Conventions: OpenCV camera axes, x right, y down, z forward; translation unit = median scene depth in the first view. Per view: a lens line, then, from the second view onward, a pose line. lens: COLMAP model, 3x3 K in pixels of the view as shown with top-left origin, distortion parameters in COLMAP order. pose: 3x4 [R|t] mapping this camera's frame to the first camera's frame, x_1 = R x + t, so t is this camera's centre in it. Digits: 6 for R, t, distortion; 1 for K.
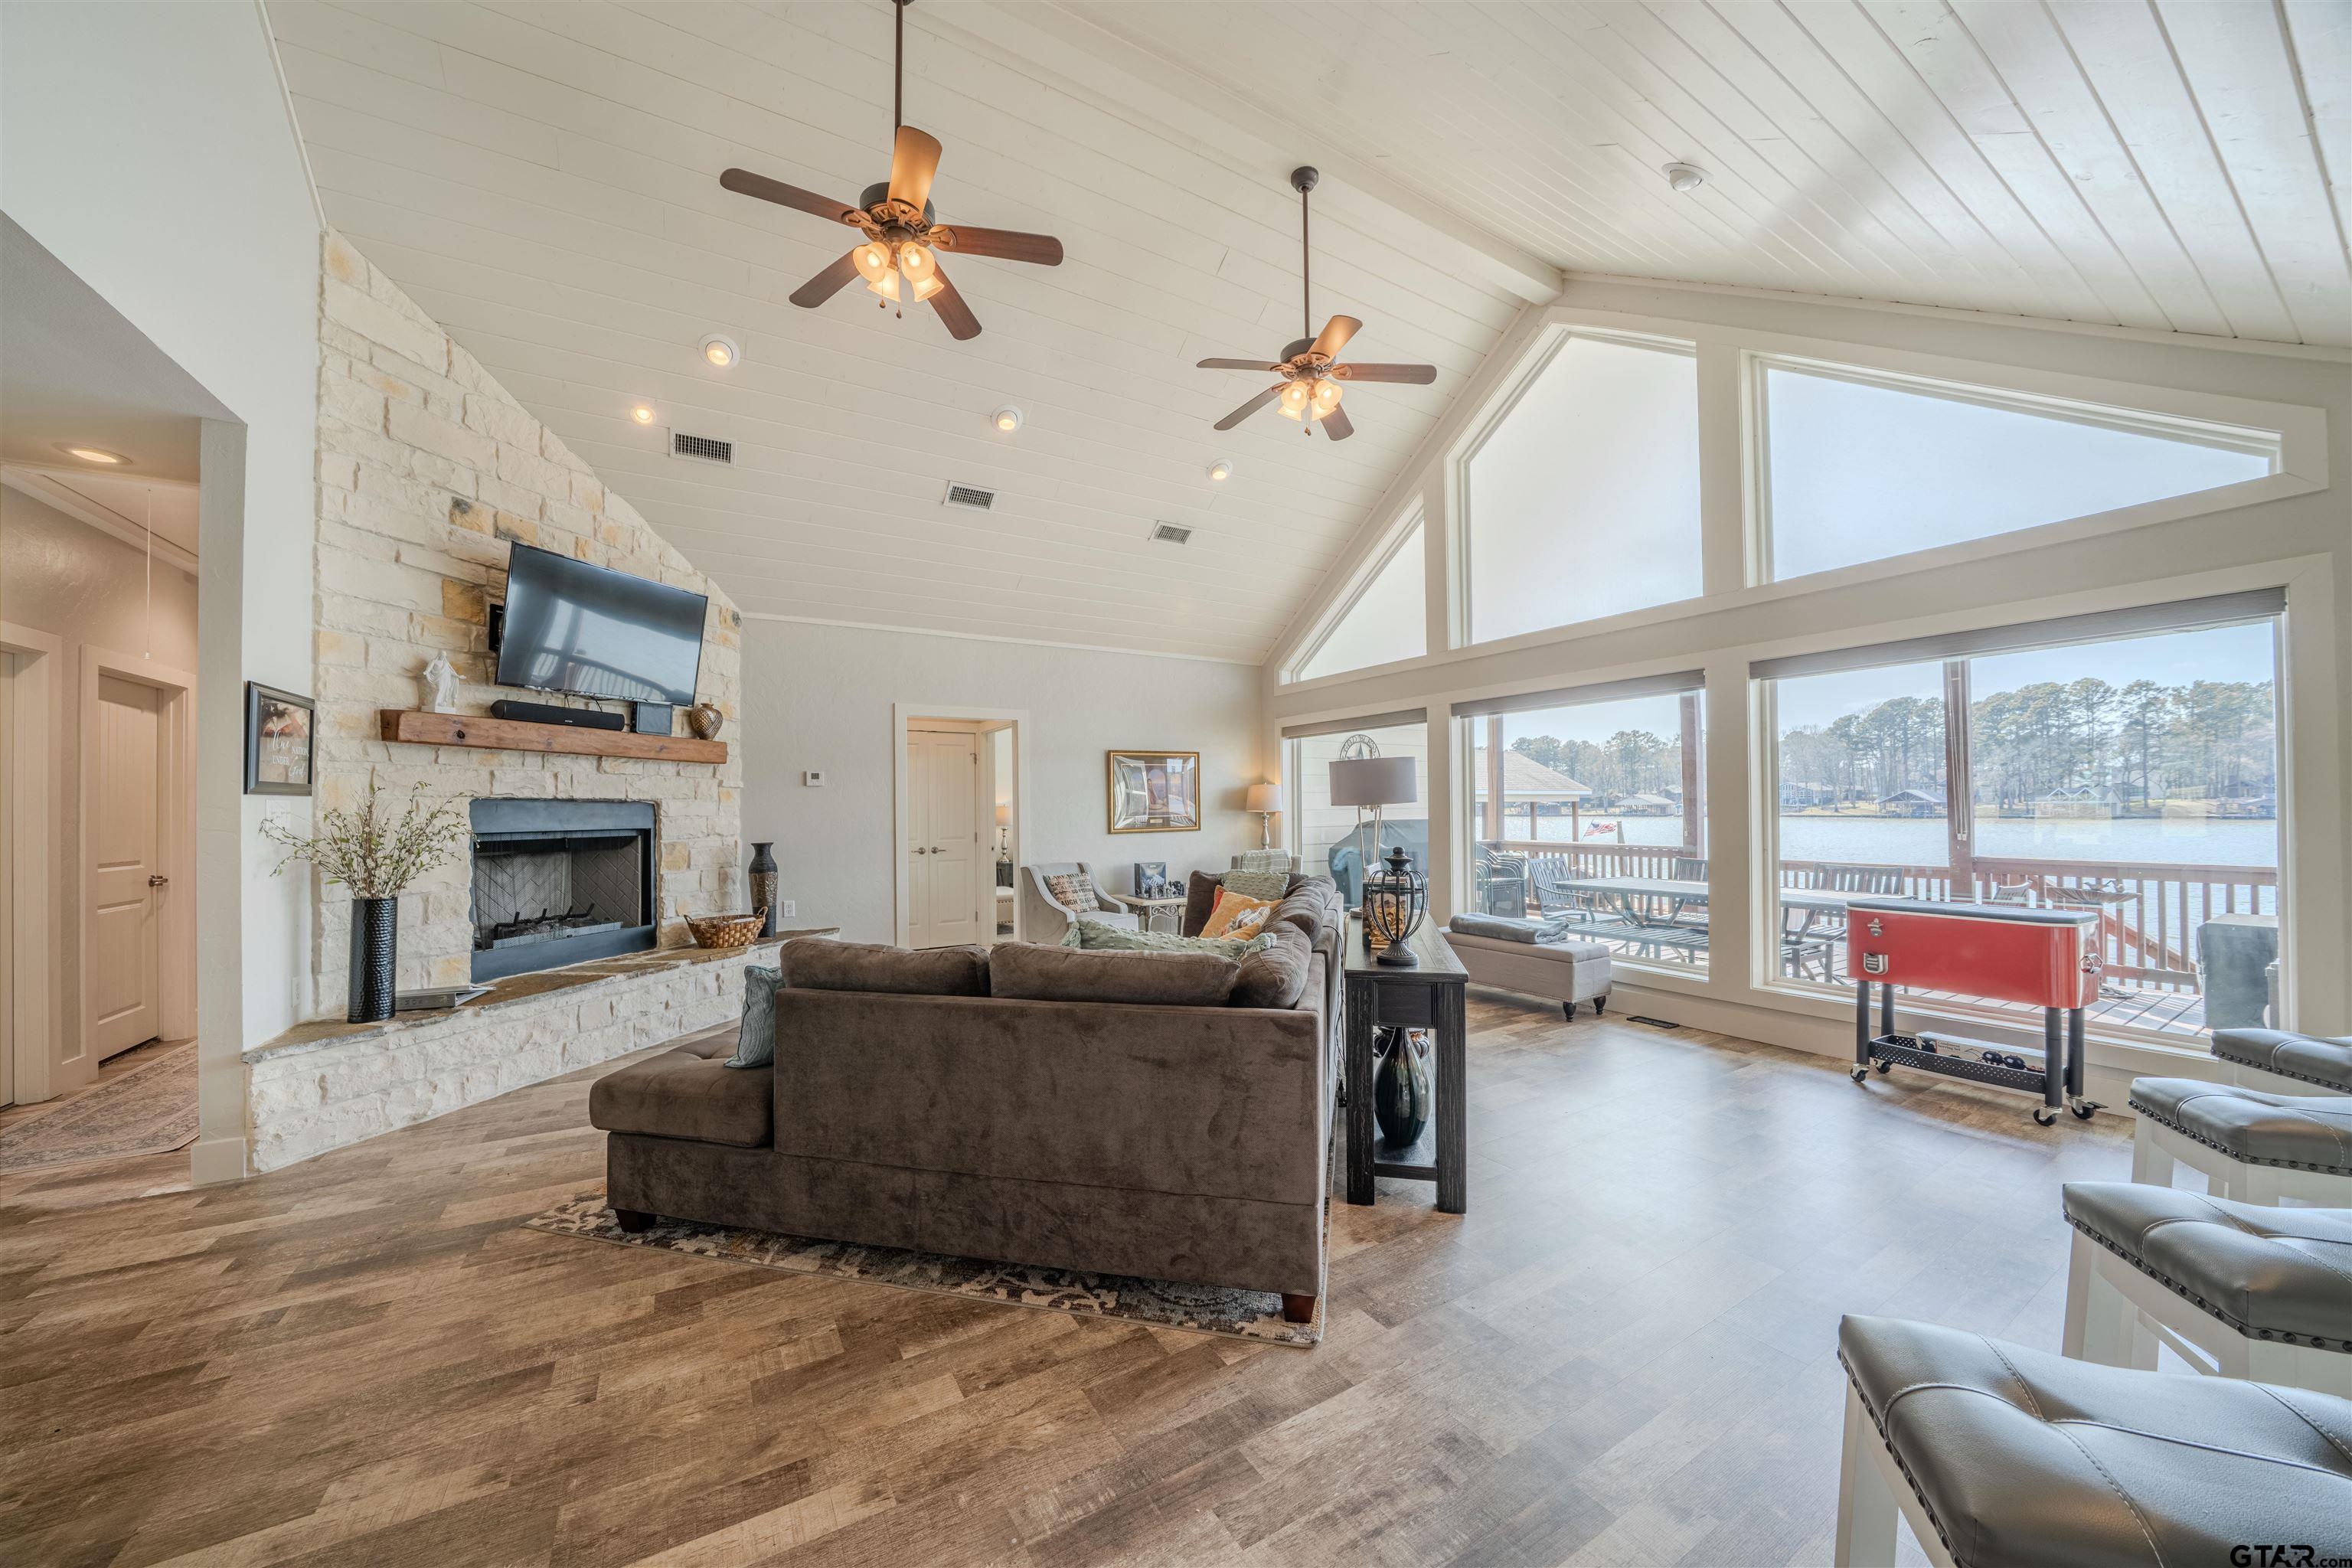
lens RADIAL K [[822.0, 0, 1144.1], [0, 822.0, 795.6], [0, 0, 1]] dist [-0.022214, 0.000085]
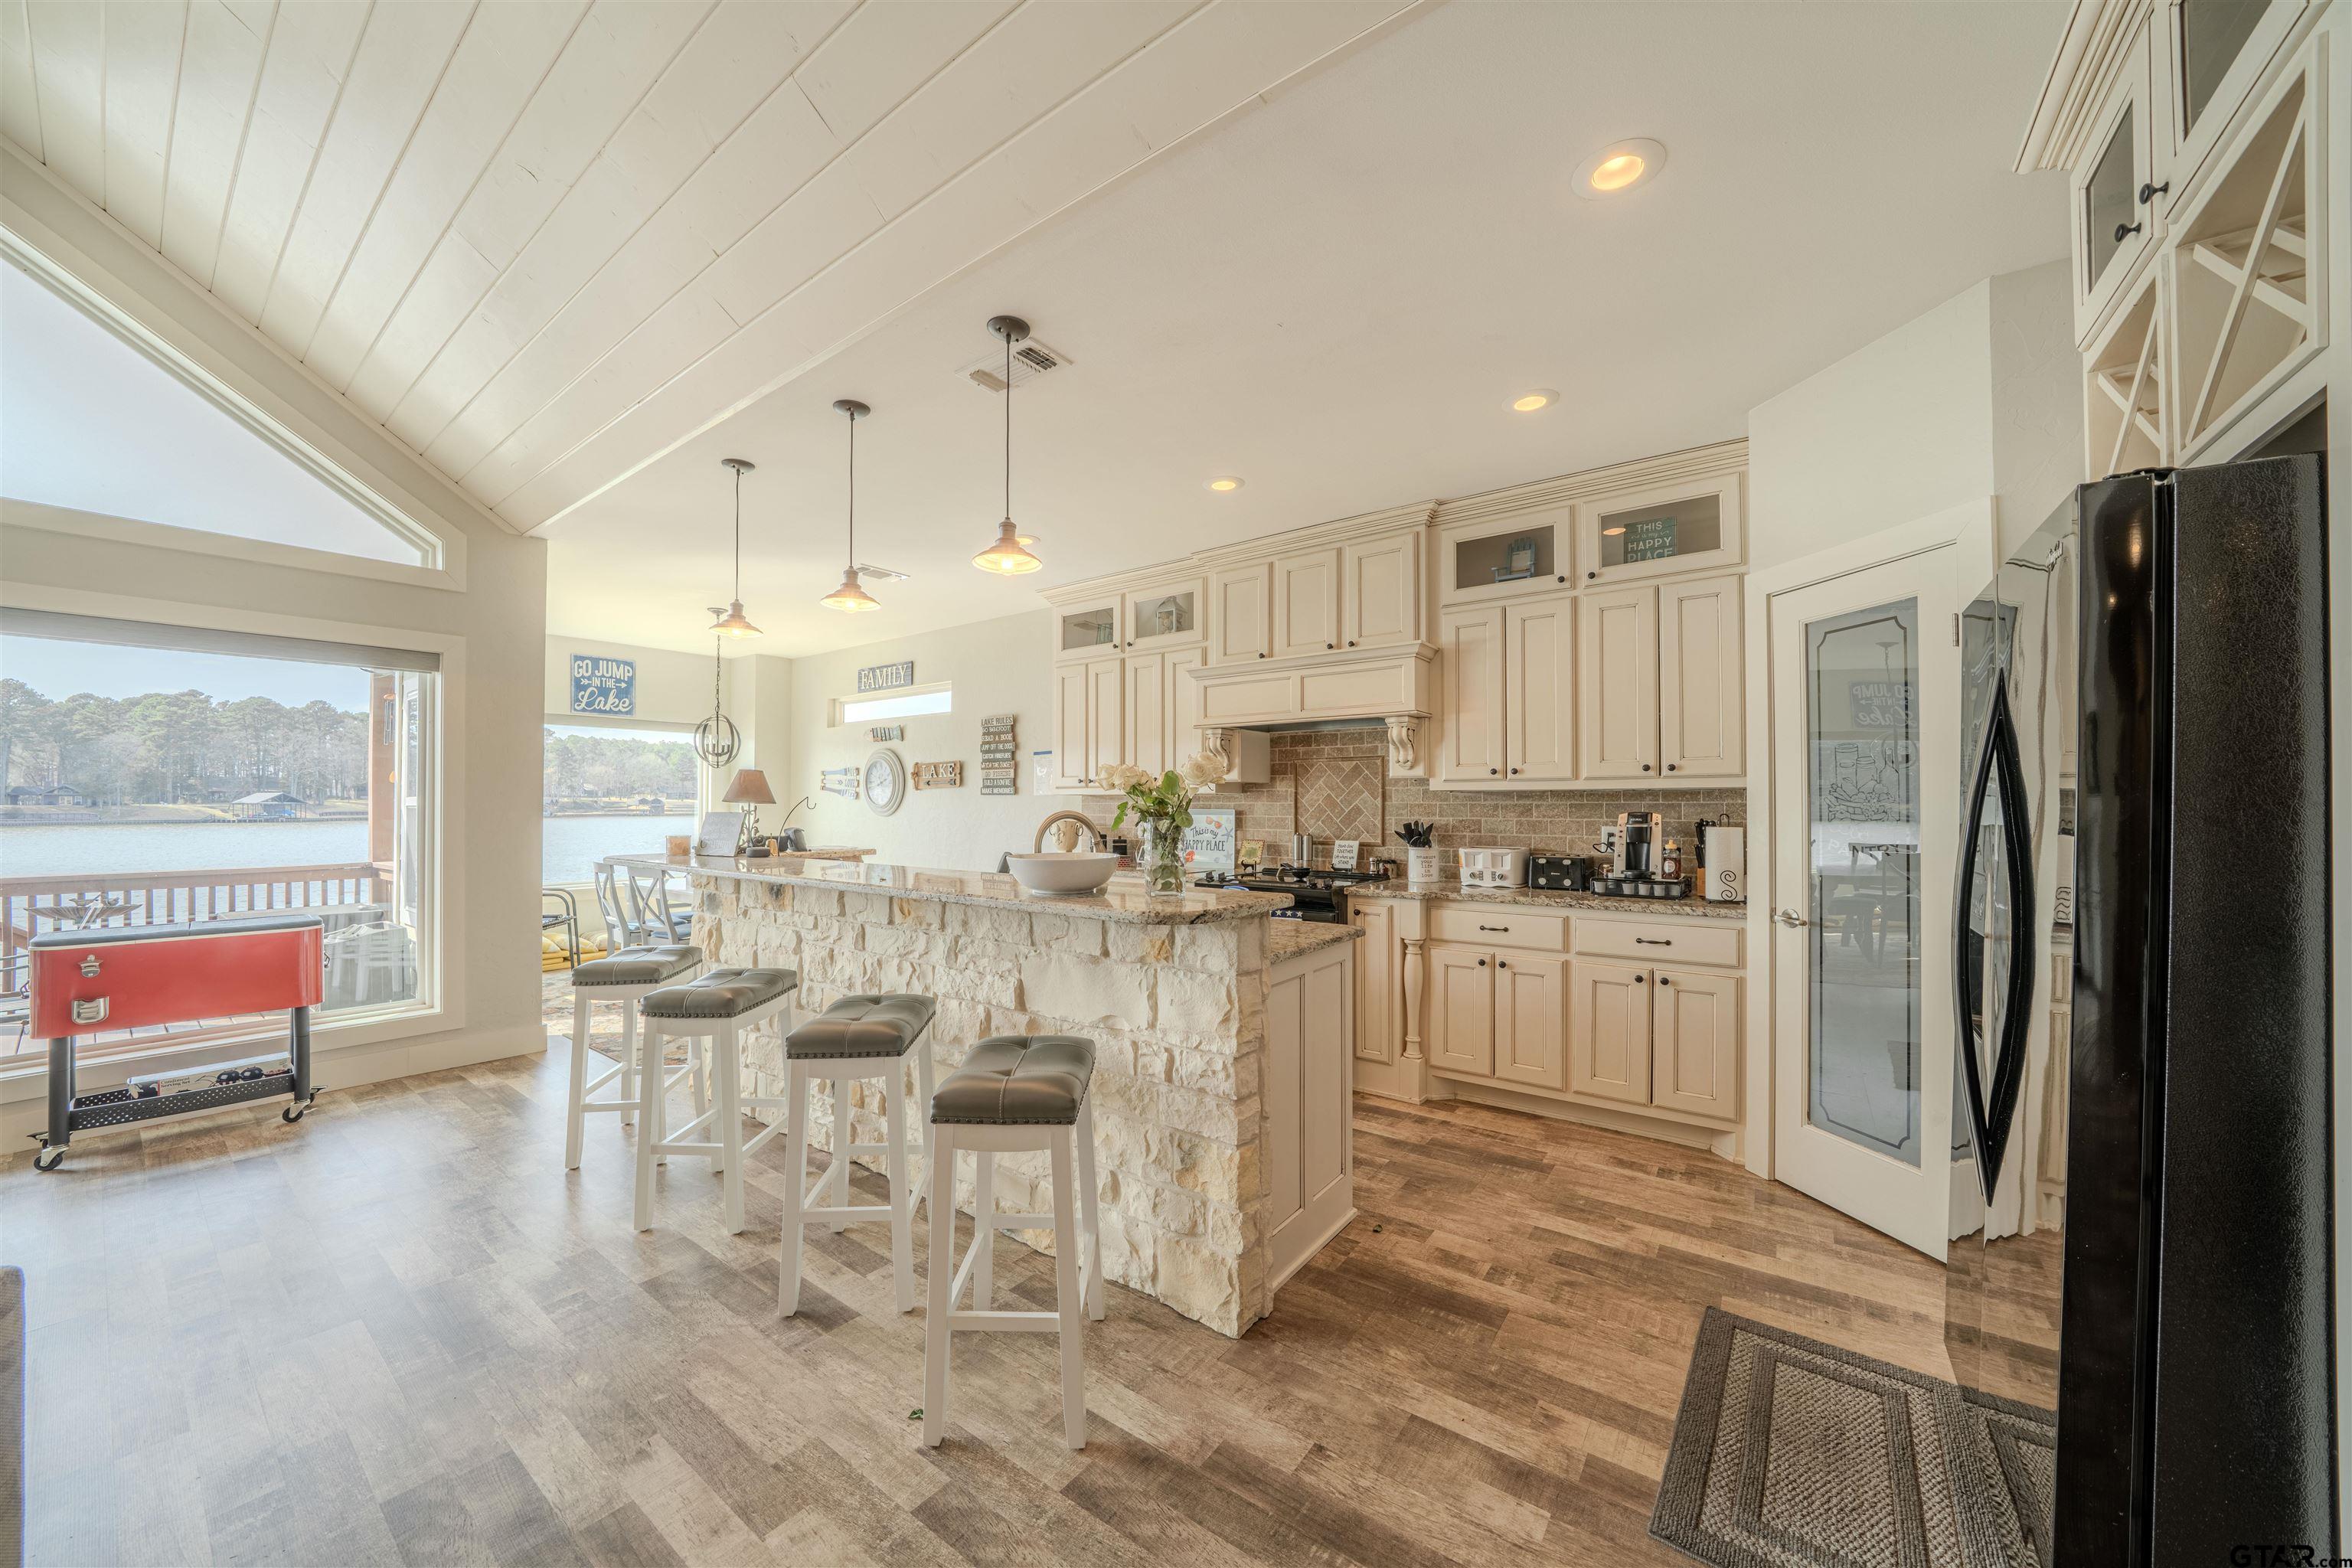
lens RADIAL K [[832.9, 0, 1158.7], [0, 832.9, 799.4], [0, 0, 1]] dist [-0.025716, 0.003908]
pose [[-0.391005, 0.016063, 0.920248, -0.258883], [-0.012466, 0.999664, -0.022745, -0.000308], [-0.920304, -0.020365, -0.390673, 0.319420]]
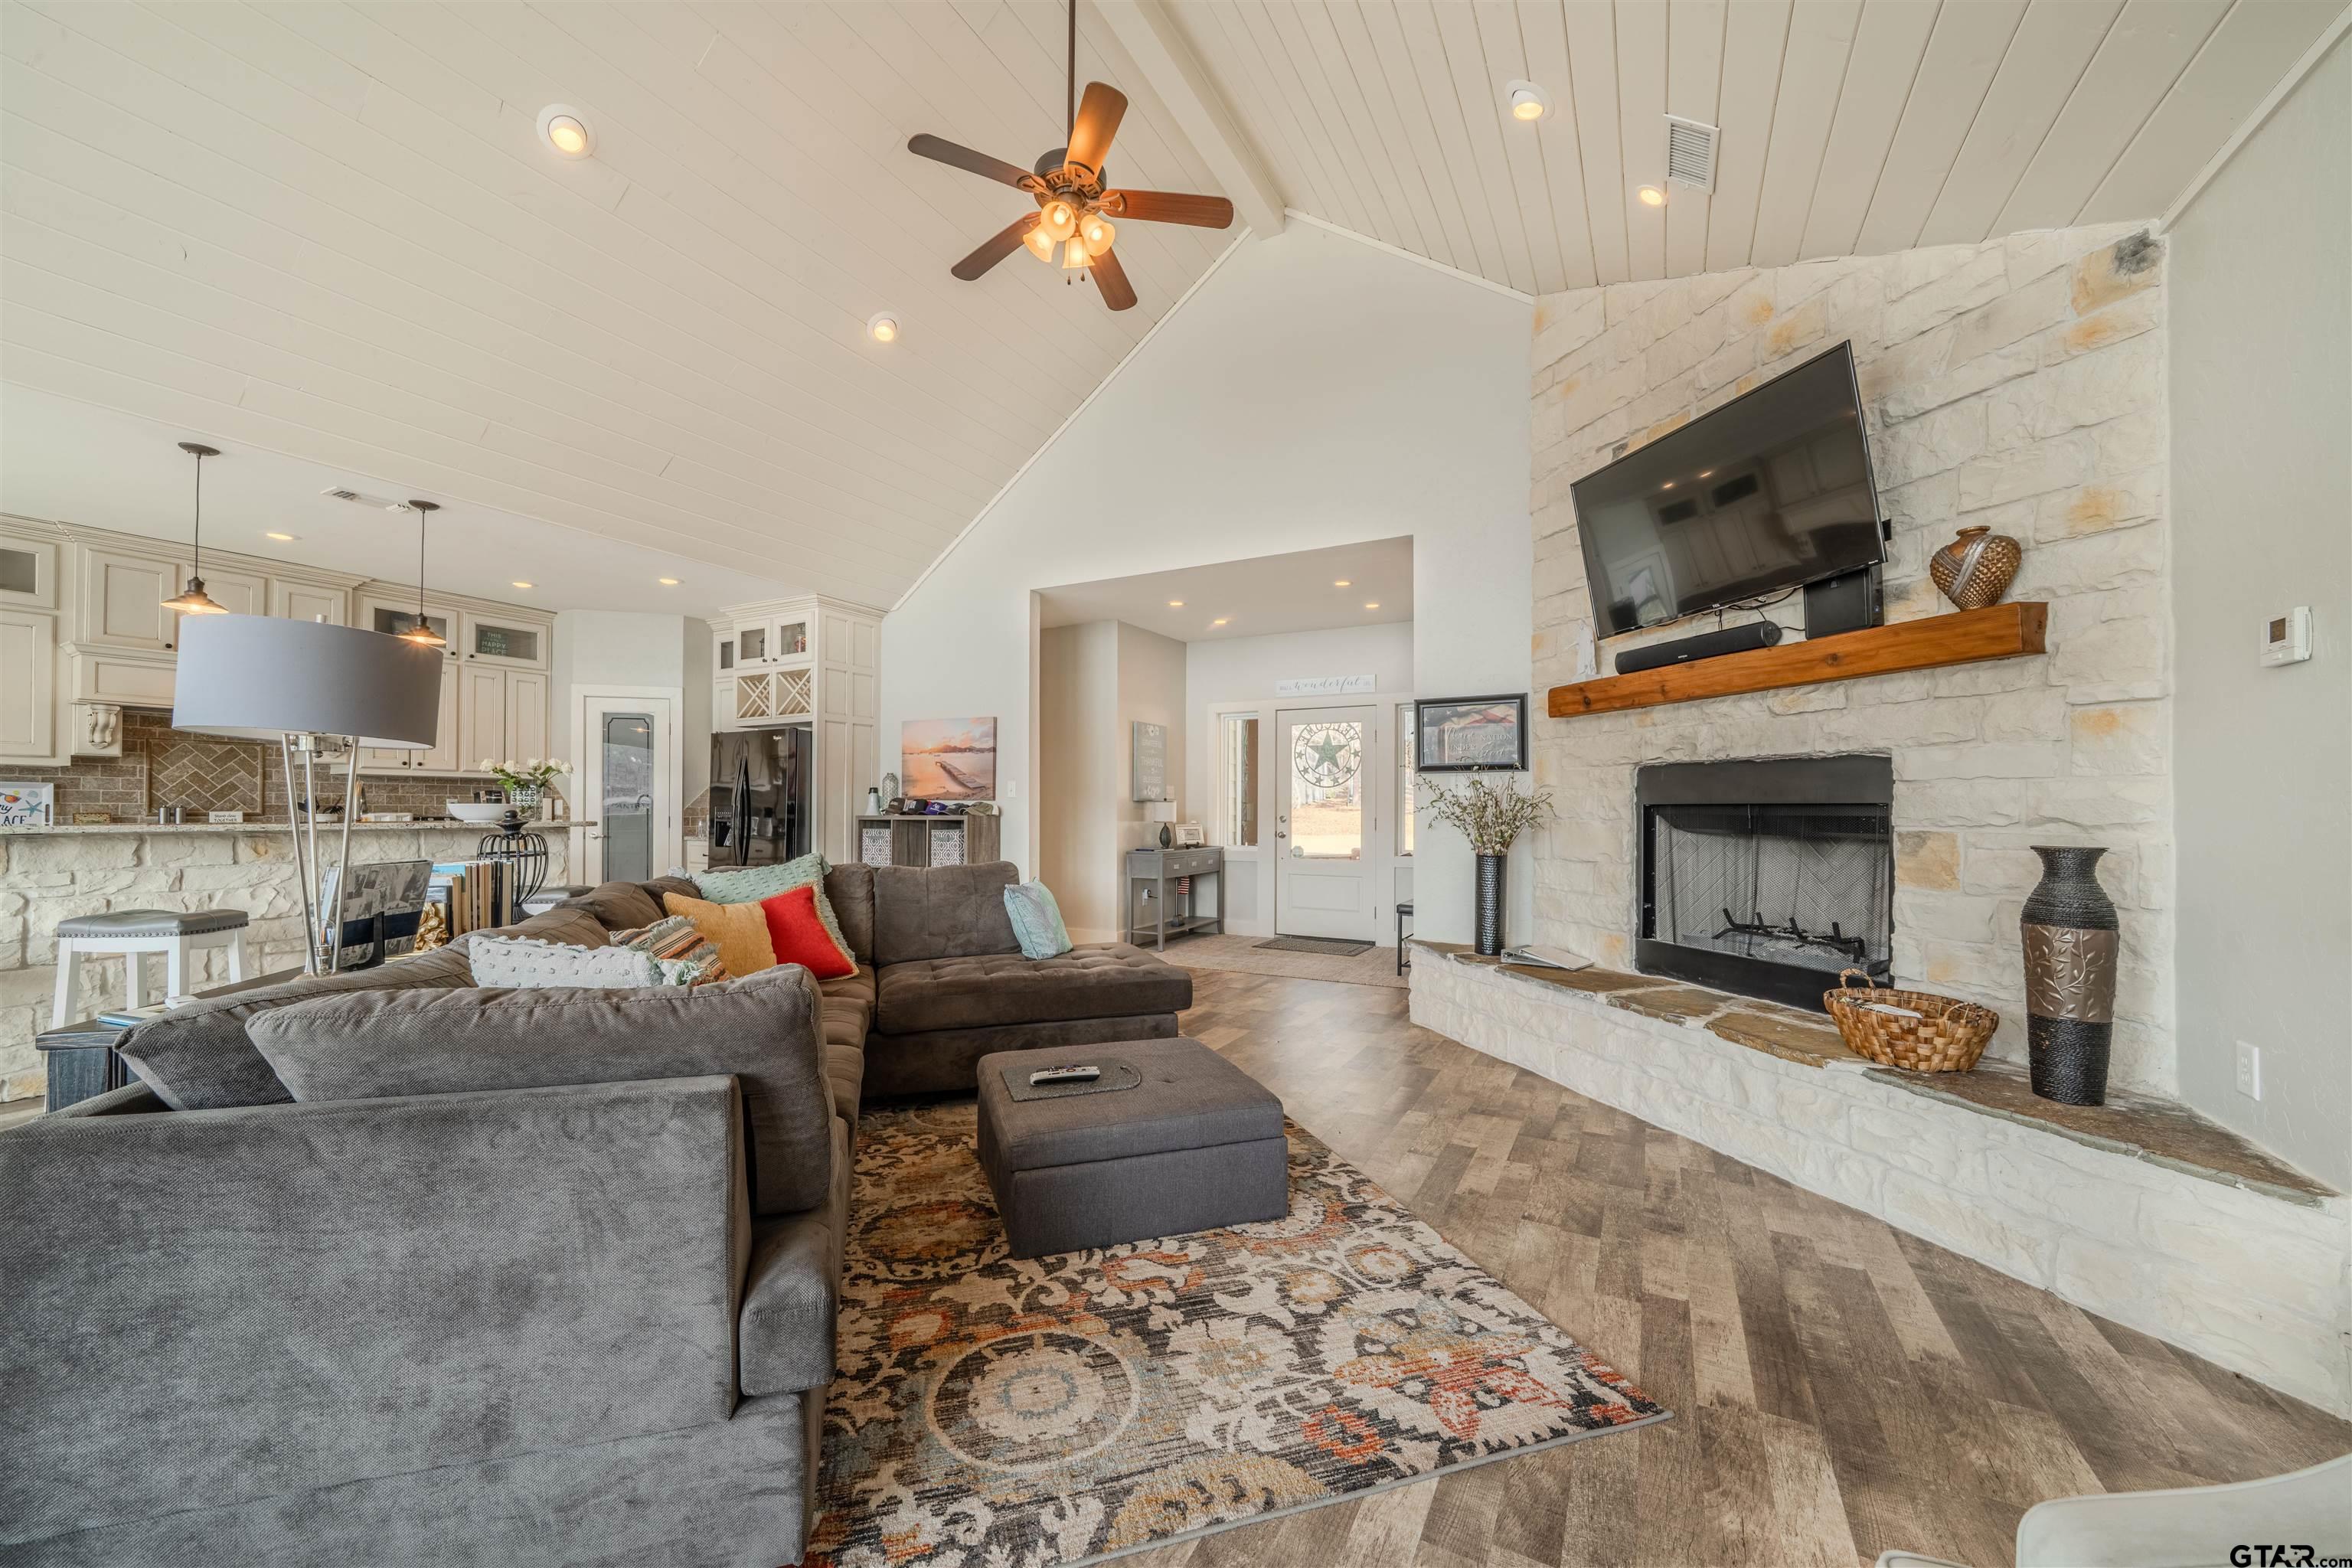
lens RADIAL K [[879.5, 0, 1147.0], [0, 879.5, 798.2], [0, 0, 1]] dist [-0.008260, 0.000252]
pose [[-0.864625, -0.000928, -0.502418, 0.144791], [0.011917, 0.999679, -0.022355, 0.061845], [0.502277, -0.025316, -0.864336, 1.789766]]
